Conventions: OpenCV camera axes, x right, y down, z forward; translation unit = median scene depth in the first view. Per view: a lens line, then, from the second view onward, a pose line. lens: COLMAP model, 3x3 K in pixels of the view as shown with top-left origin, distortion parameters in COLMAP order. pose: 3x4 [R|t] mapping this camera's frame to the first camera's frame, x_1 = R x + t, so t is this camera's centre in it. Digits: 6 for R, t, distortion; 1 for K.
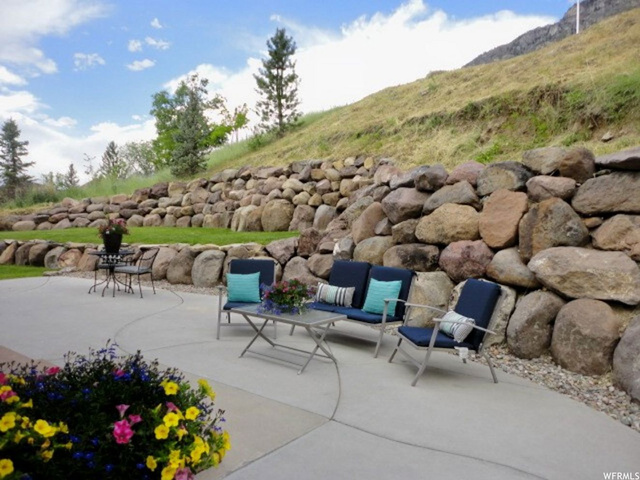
lens RADIAL K [[462.3, 0, 320.0], [0, 462.3, 240.0], [0, 0, 1]] dist [-0.003944, 0.000001]
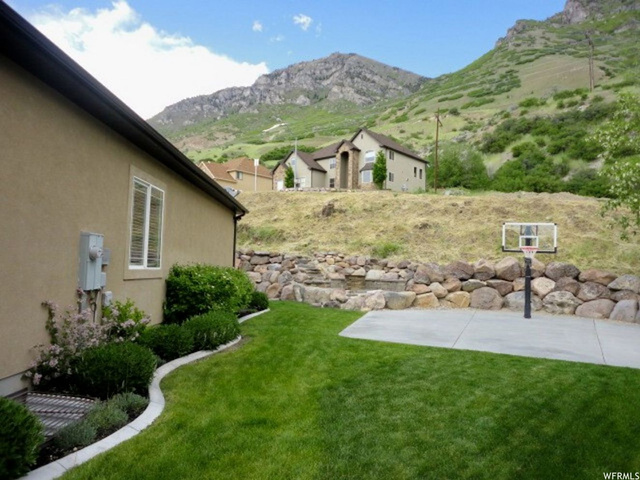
lens RADIAL K [[462.3, 0, 320.0], [0, 462.3, 240.0], [0, 0, 1]] dist [-0.003944, 0.000001]
pose [[0.809610, 0.039828, 0.585616, -1.435480], [0.007918, 0.996864, -0.078743, 0.062602], [-0.586915, 0.068388, 0.806755, -2.827490]]
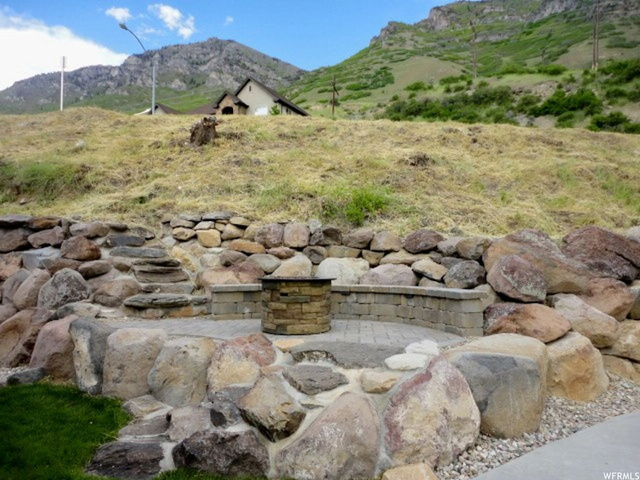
lens RADIAL K [[462.3, 0, 320.0], [0, 462.3, 240.0], [0, 0, 1]] dist [-0.003944, 0.000001]
pose [[0.635717, 0.017751, 0.771718, 0.078938], [0.037423, 0.997851, -0.053780, 0.028228], [-0.771015, 0.063069, 0.633686, -0.841809]]
